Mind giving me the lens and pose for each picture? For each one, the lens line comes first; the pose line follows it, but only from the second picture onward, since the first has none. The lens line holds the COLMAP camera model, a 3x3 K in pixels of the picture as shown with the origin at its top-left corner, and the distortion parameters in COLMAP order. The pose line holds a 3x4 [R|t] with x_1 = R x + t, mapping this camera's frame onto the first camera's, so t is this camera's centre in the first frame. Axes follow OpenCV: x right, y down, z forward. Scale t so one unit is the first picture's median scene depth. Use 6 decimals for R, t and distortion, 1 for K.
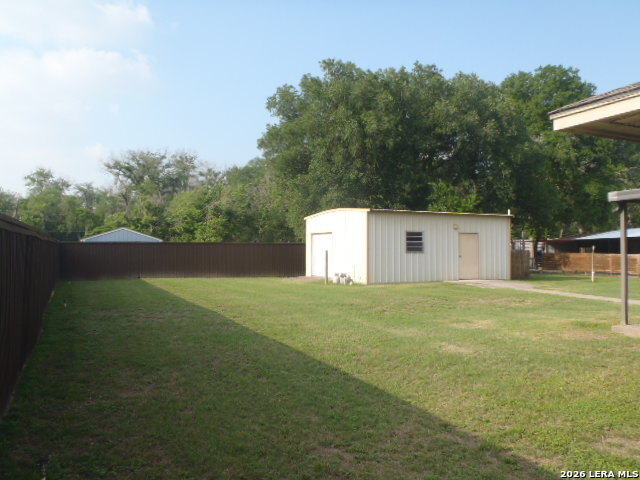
lens RADIAL K [[541.4, 0, 320.0], [0, 541.4, 240.0], [0, 0, 1]] dist [-0.073065, 0.045420]
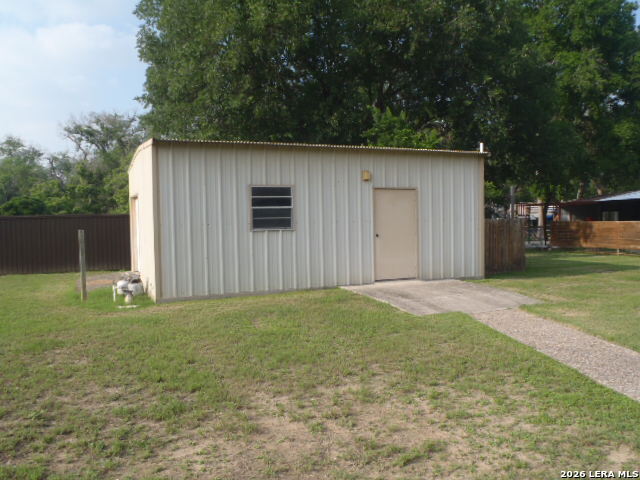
lens RADIAL K [[541.4, 0, 320.0], [0, 541.4, 240.0], [0, 0, 1]] dist [-0.073065, 0.045420]
pose [[0.999516, -0.018306, -0.025145, 0.106812], [0.019762, 0.998064, 0.058969, 0.002054], [0.024017, -0.059437, 0.997943, 0.243192]]
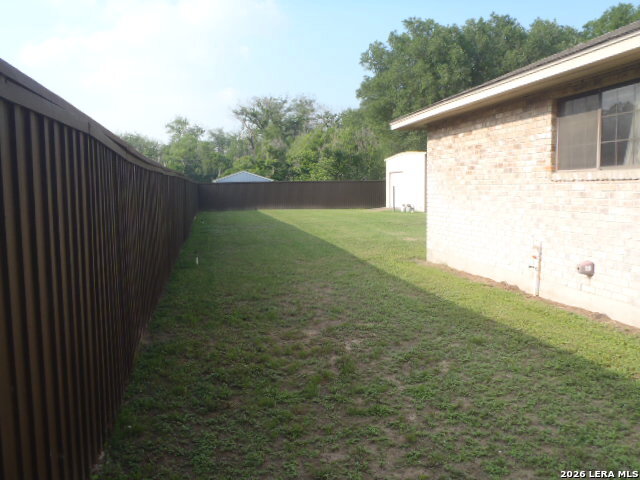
lens RADIAL K [[541.4, 0, 320.0], [0, 541.4, 240.0], [0, 0, 1]] dist [-0.073065, 0.045420]
pose [[0.973190, 0.007931, -0.229866, 0.062892], [0.018387, 0.993524, 0.112127, 0.000192], [0.229267, -0.113348, 0.966741, -0.128803]]
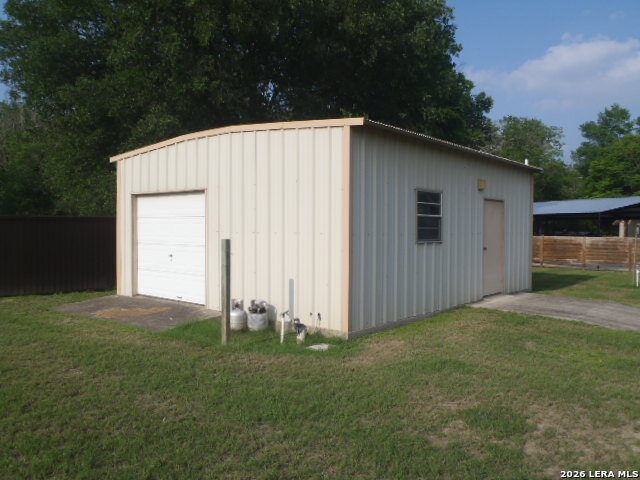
lens RADIAL K [[541.4, 0, 320.0], [0, 541.4, 240.0], [0, 0, 1]] dist [-0.073065, 0.045420]
pose [[0.901846, -0.007736, 0.431989, -0.035633], [-0.010880, 0.999116, 0.040606, 0.002728], [-0.431921, -0.041321, 0.900964, 0.311024]]
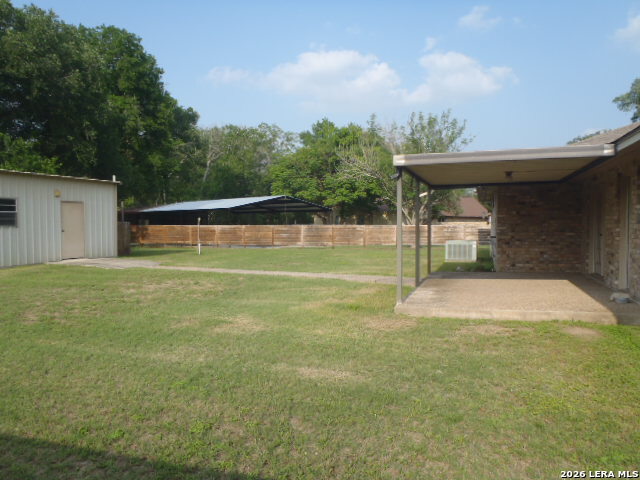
lens RADIAL K [[533.5, 0, 320.0], [0, 533.5, 240.0], [0, 0, 1]] dist [-0.049575, 0.012649]
pose [[0.661018, -0.032167, 0.749680, -0.037135], [-0.007304, 0.998758, 0.049294, 0.001373], [-0.750334, -0.038060, 0.659962, 0.094580]]
